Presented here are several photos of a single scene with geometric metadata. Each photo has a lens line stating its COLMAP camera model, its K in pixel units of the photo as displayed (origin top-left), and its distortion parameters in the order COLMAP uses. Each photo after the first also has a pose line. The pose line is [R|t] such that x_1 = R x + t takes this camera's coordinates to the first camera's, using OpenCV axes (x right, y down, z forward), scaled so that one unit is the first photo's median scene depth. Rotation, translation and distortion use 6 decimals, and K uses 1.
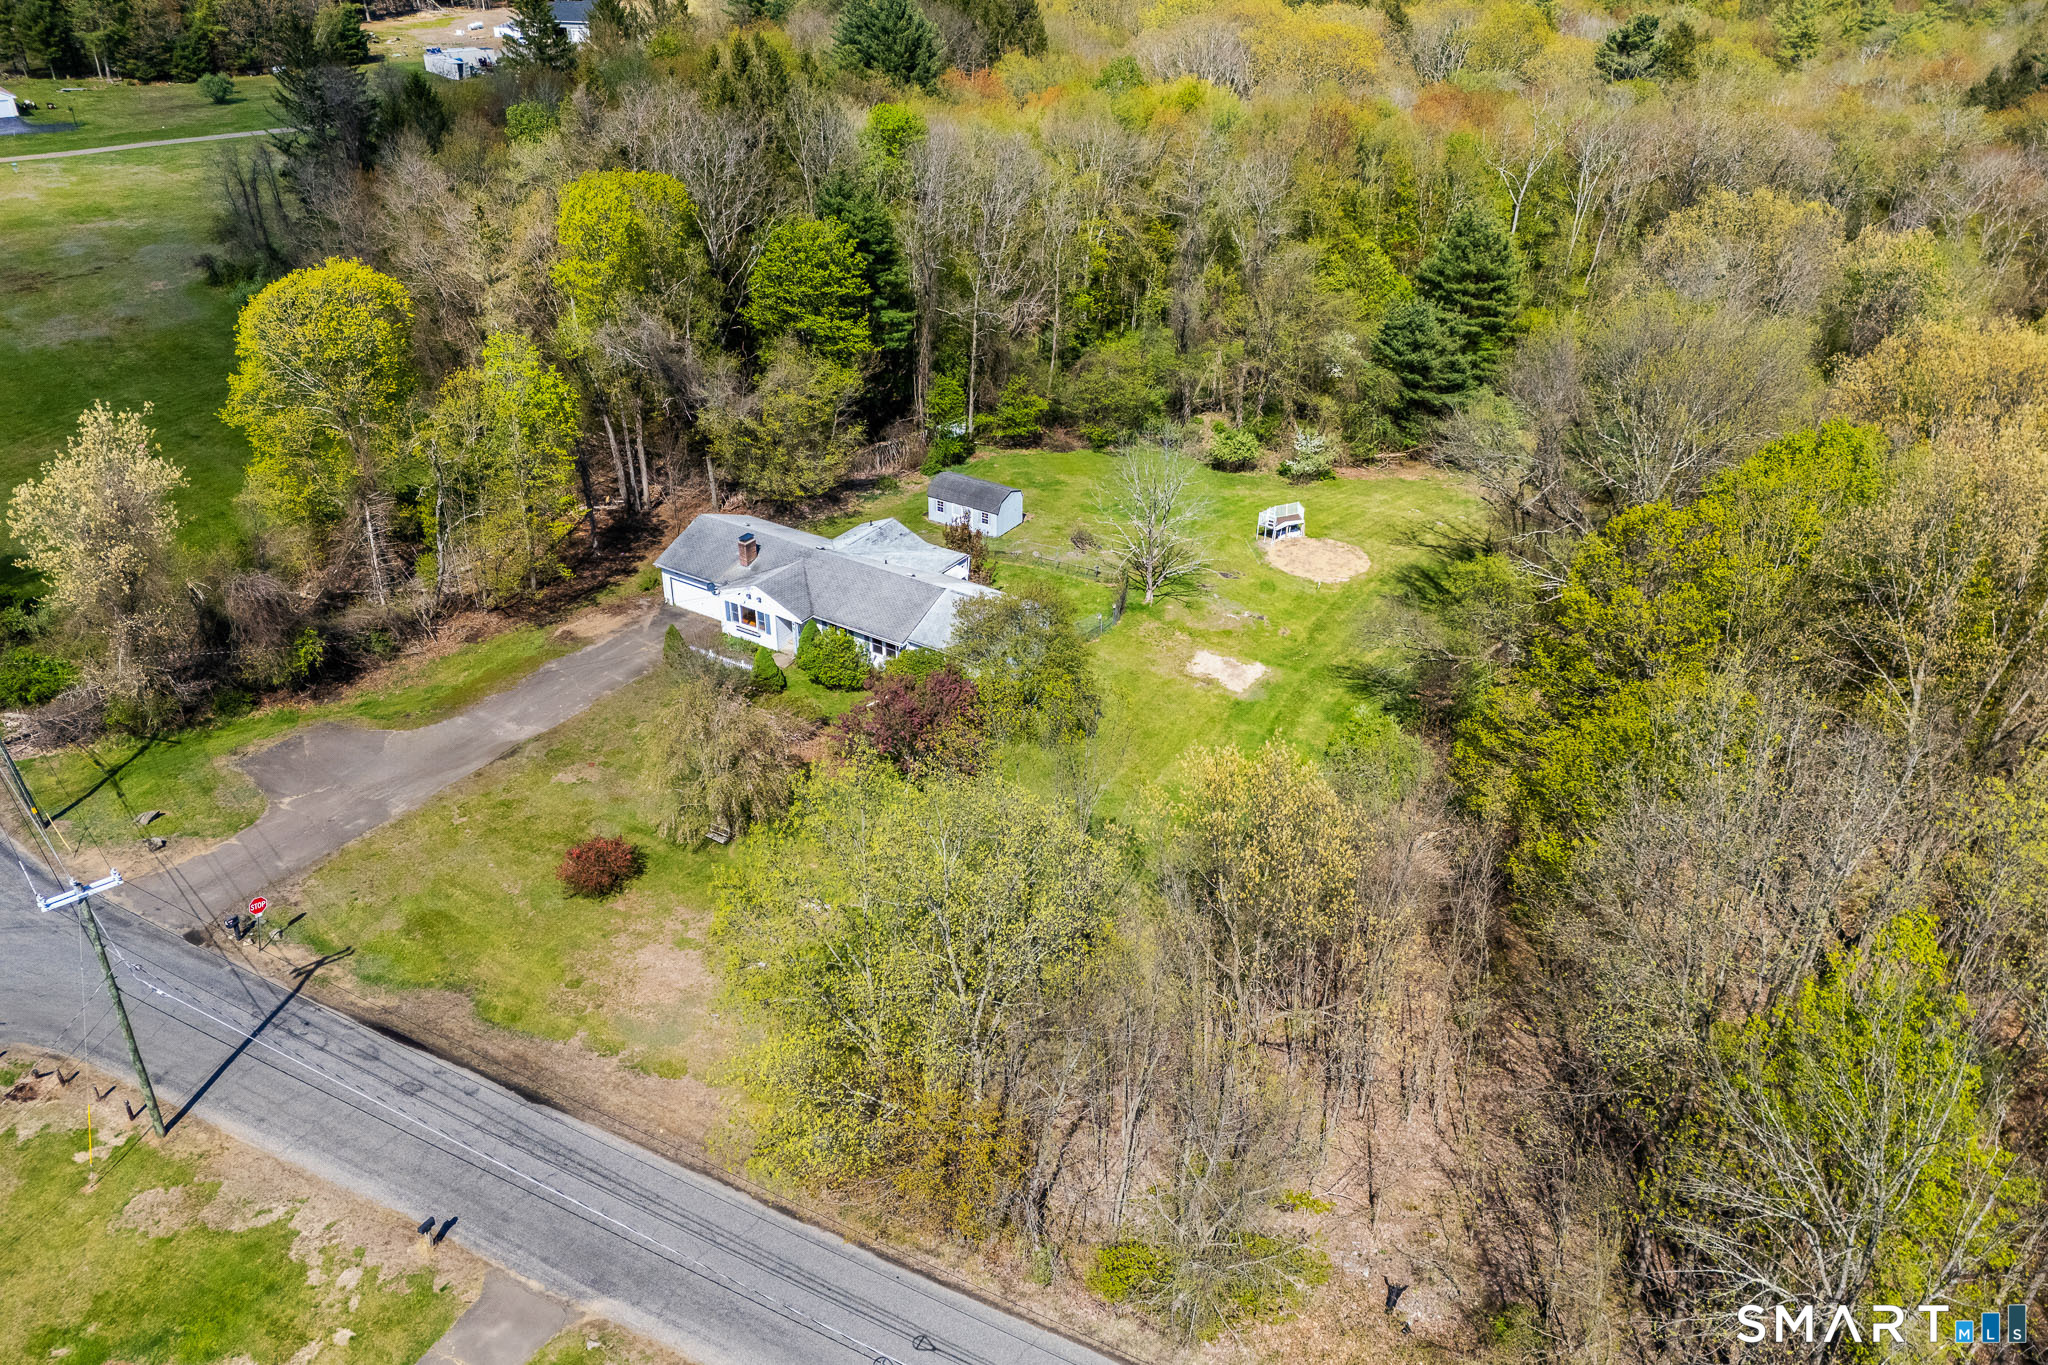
lens RADIAL K [[1446.6, 0, 1029.8], [0, 1446.6, 688.8], [0, 0, 1]] dist [0.058809, -0.007101]
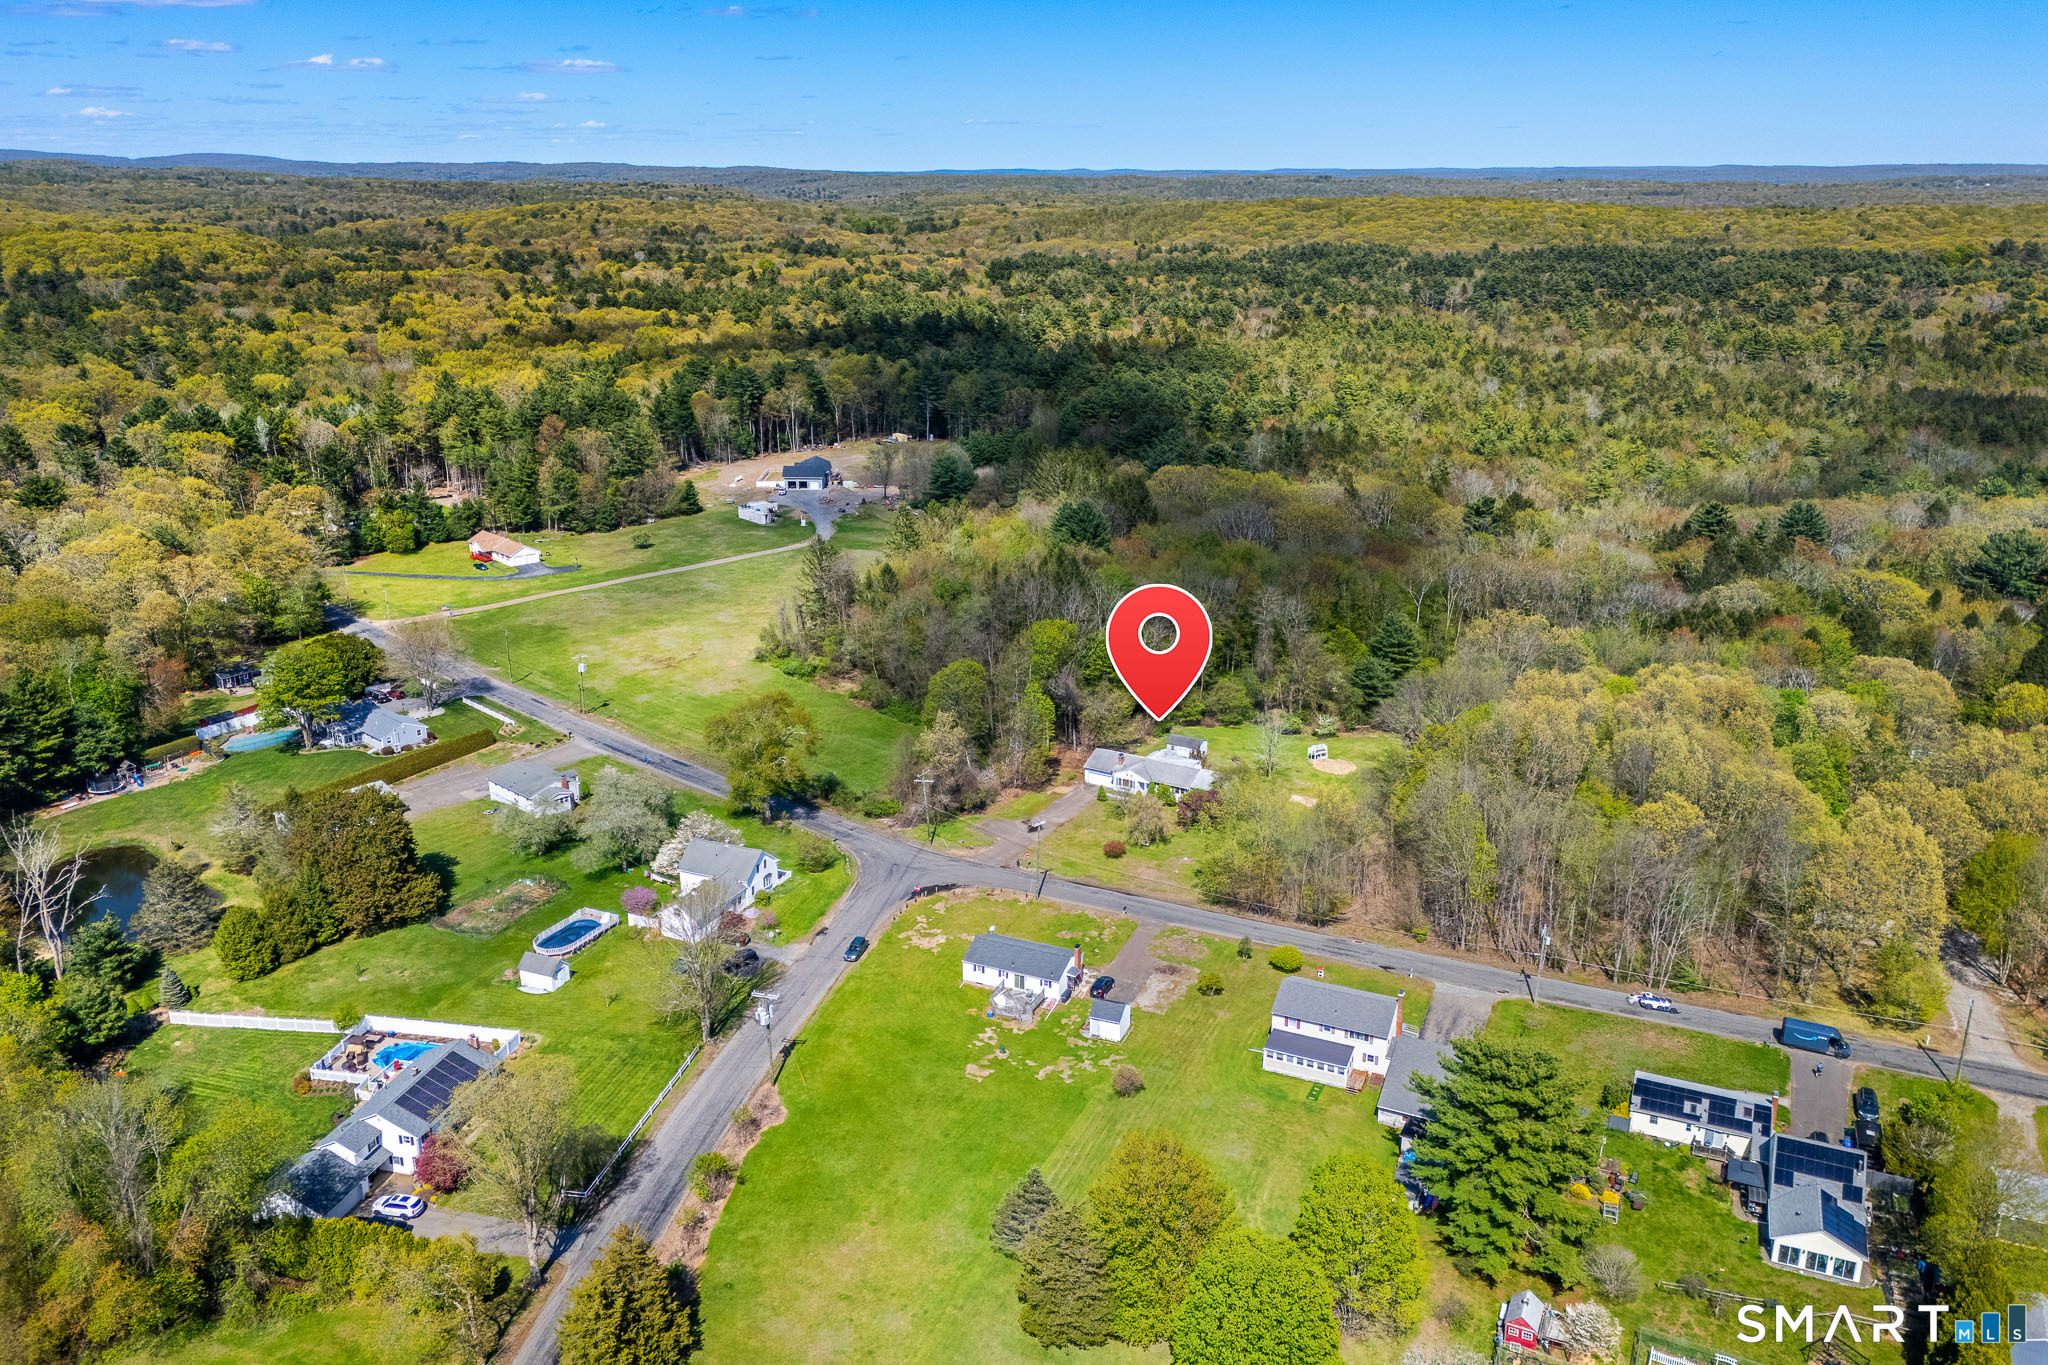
lens RADIAL K [[1446.6, 0, 1021.0], [0, 1446.6, 680.8], [0, 0, 1]] dist [0.058809, -0.007101]
pose [[0.999795, -0.020261, -0.000275, -0.255909], [0.019700, 0.975104, -0.220872, 0.237330], [0.004744, 0.220821, 0.975303, -1.112706]]
